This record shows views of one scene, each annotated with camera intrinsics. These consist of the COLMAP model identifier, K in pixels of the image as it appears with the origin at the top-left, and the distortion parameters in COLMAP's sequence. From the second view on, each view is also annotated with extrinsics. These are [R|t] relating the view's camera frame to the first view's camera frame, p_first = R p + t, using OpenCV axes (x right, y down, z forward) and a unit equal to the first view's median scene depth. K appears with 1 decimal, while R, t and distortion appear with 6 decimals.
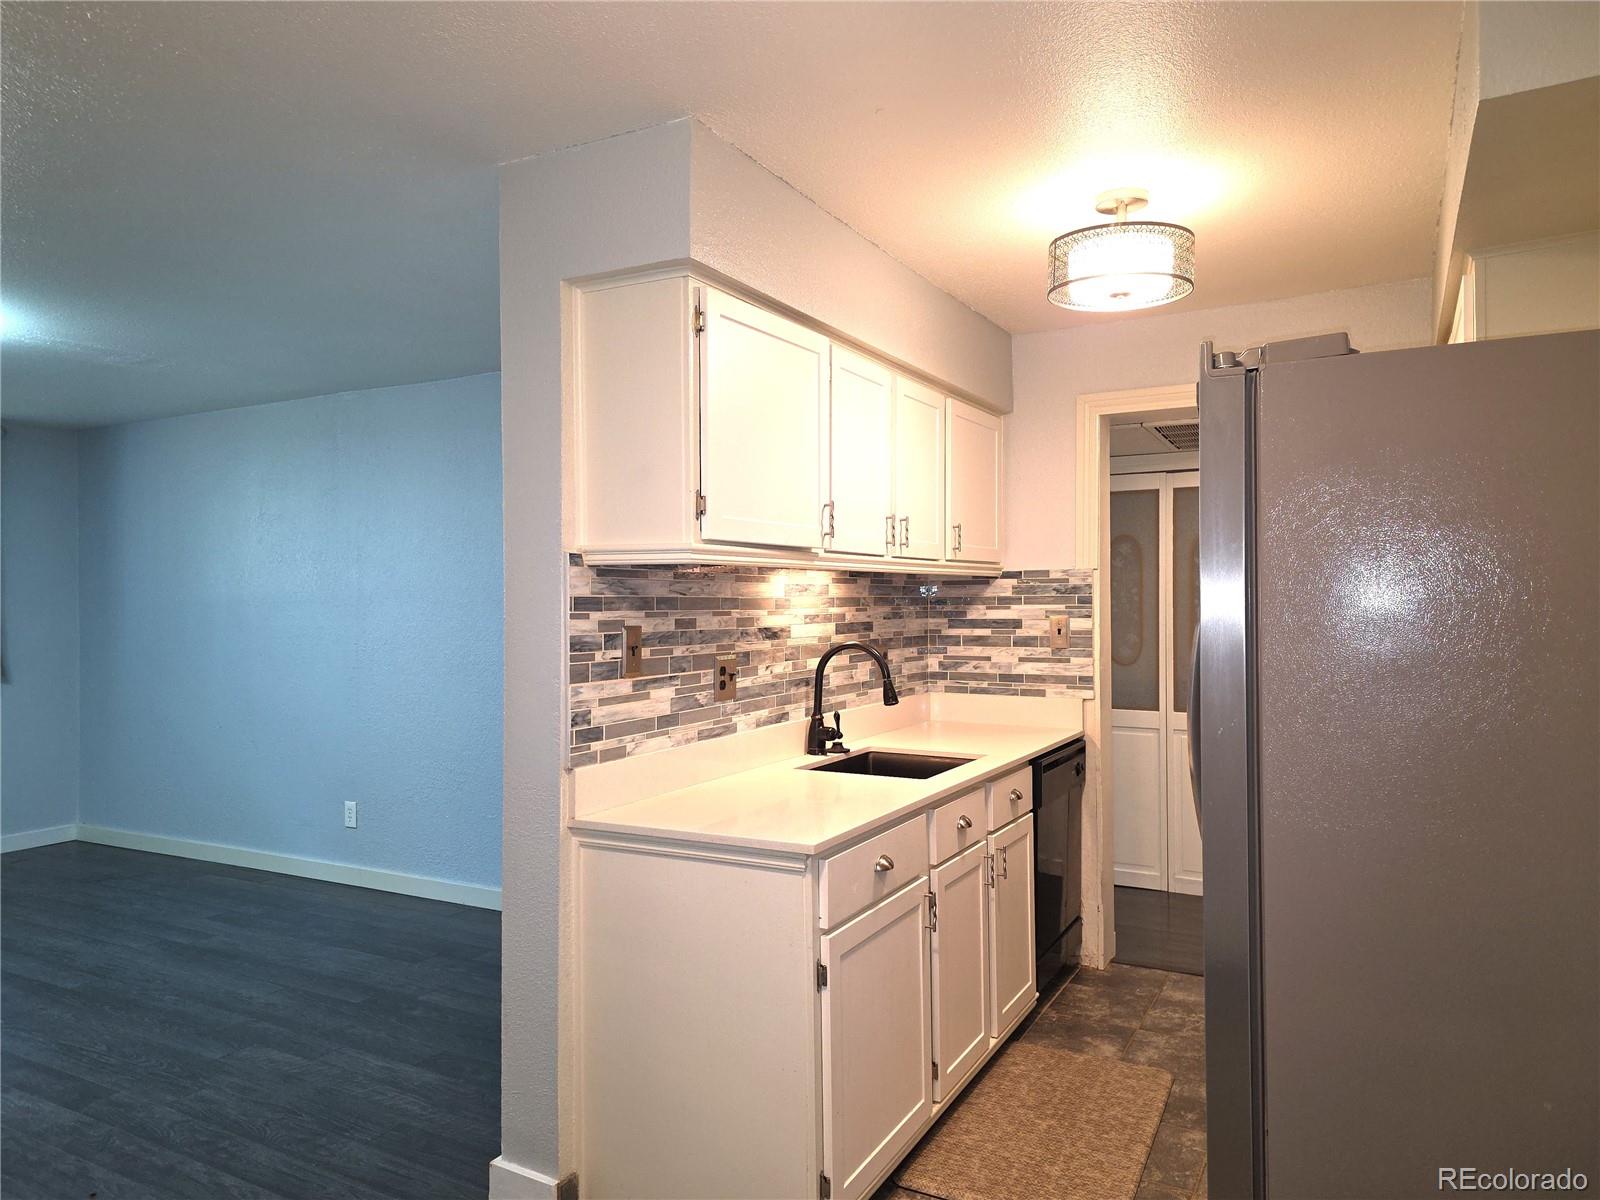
lens RADIAL K [[1060.5, 0, 795.0], [0, 1060.5, 605.0], [0, 0, 1]] dist [0.048701, -0.034474]
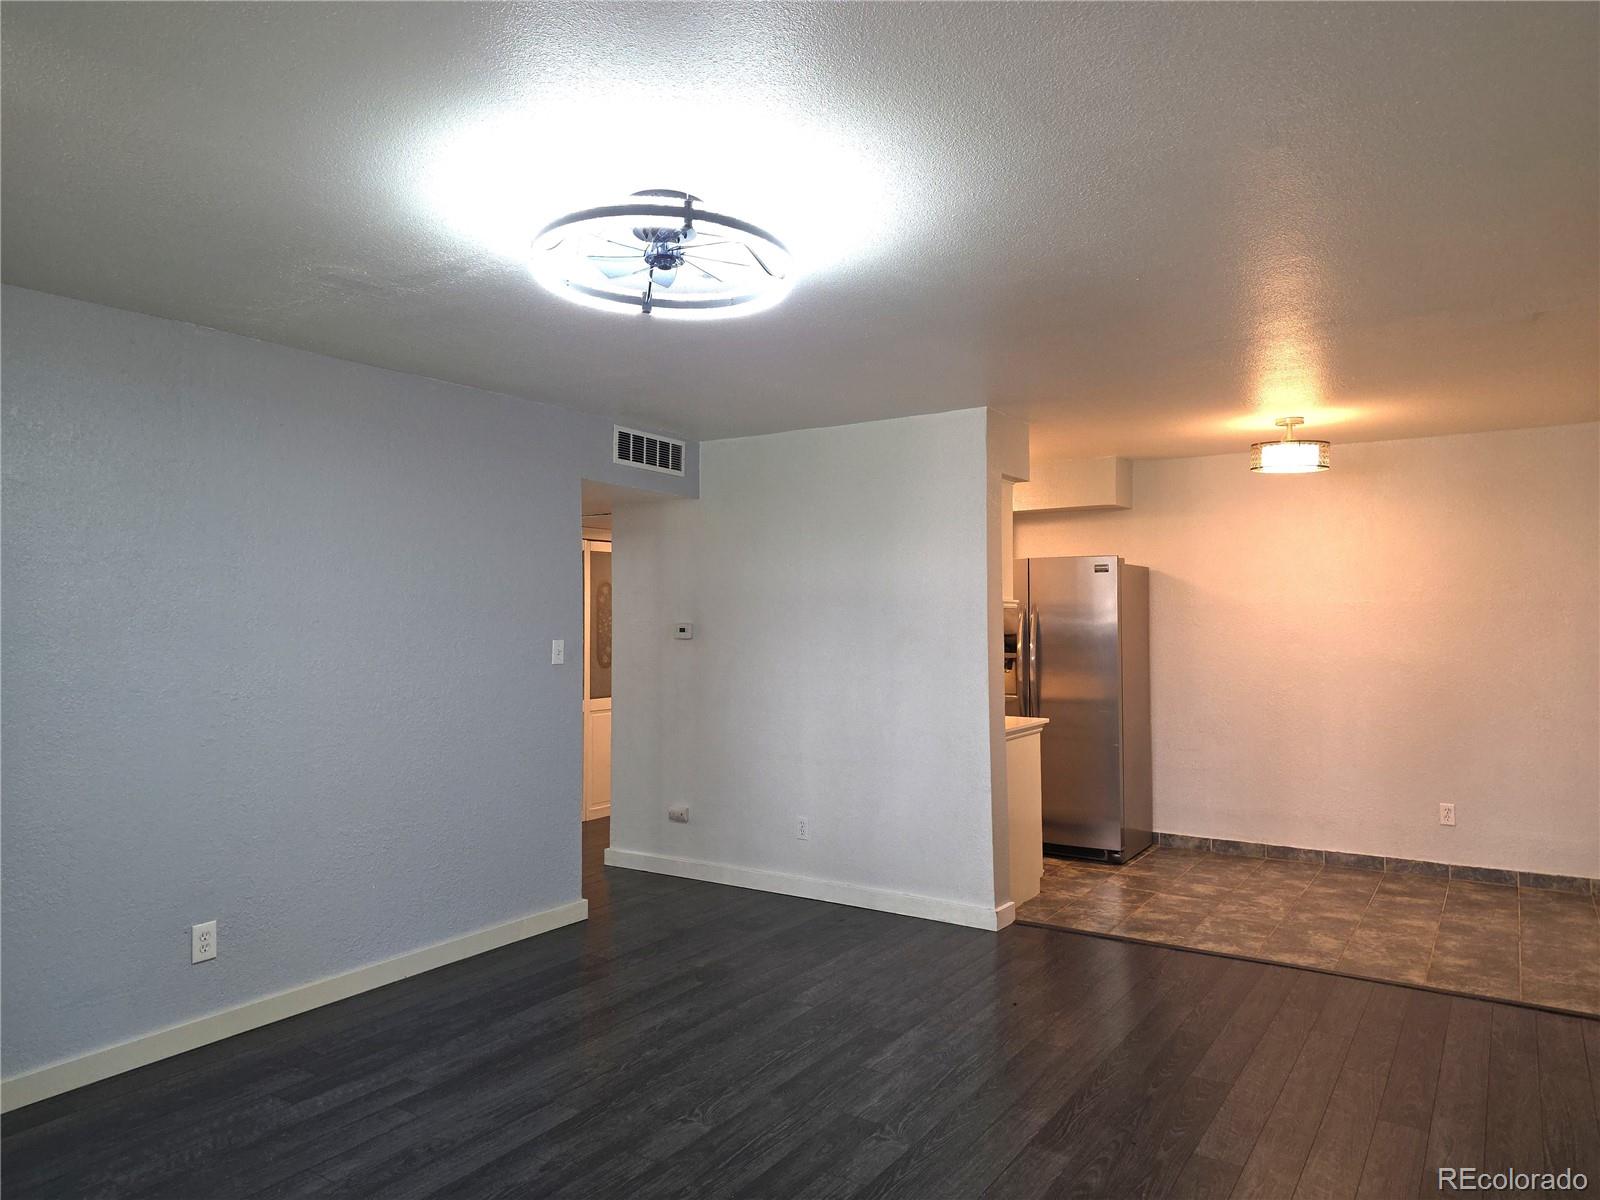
lens RADIAL K [[1069.5, 0, 781.3], [0, 1069.5, 595.8], [0, 0, 1]] dist [0.028708, -0.015749]
pose [[0.093509, 0.025066, 0.995303, -1.561391], [0.007144, 0.999640, -0.025846, -0.007751], [-0.995593, 0.009527, 0.093296, 0.821049]]
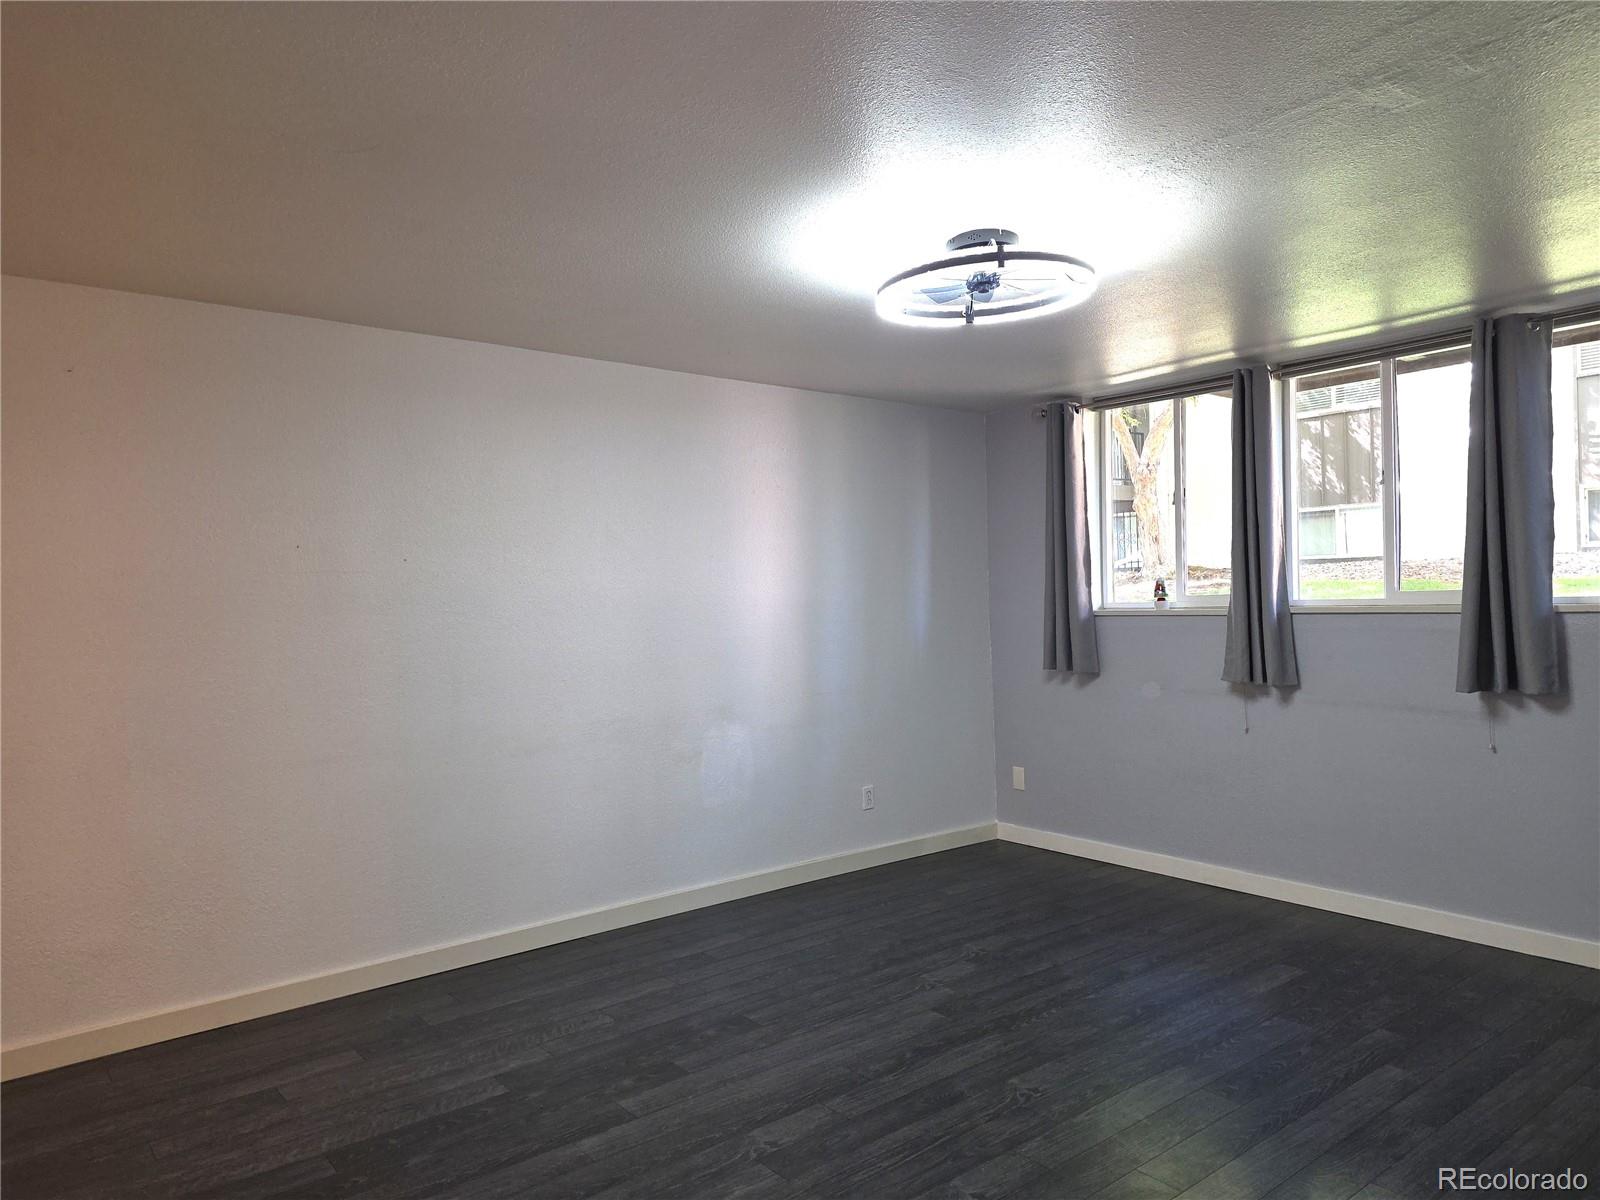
lens RADIAL K [[1060.5, 0, 795.0], [0, 1060.5, 605.0], [0, 0, 1]] dist [0.048701, -0.034474]
pose [[-0.384379, 0.013454, -0.923077, -0.063509], [0.021146, 0.999760, 0.005766, -0.003028], [0.922933, -0.017303, -0.384571, 1.135776]]
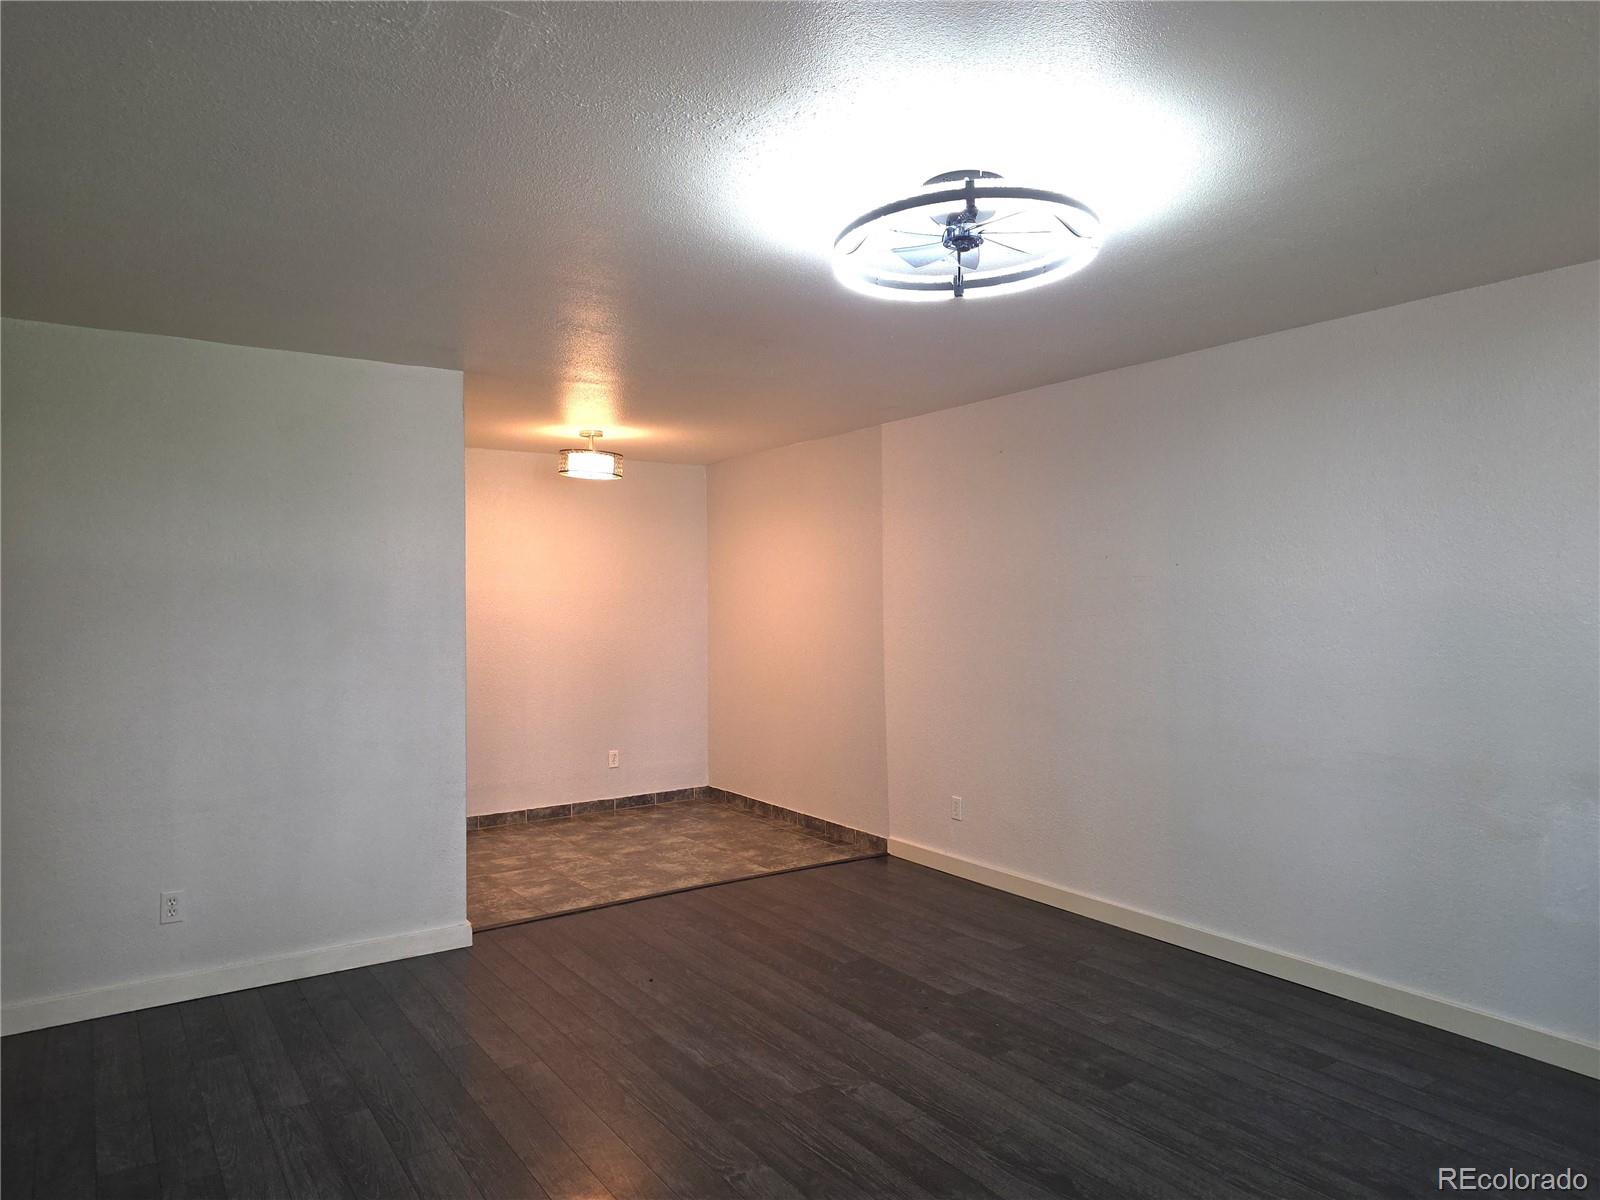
lens RADIAL K [[1082.6, 0, 793.0], [0, 1082.6, 592.1], [0, 0, 1]] dist [0.072005, -0.057051]
pose [[-0.880262, 0.017790, 0.474155, -1.124496], [0.020357, 0.999793, 0.000280, -0.022441], [-0.474052, 0.009898, -0.880441, 1.616949]]
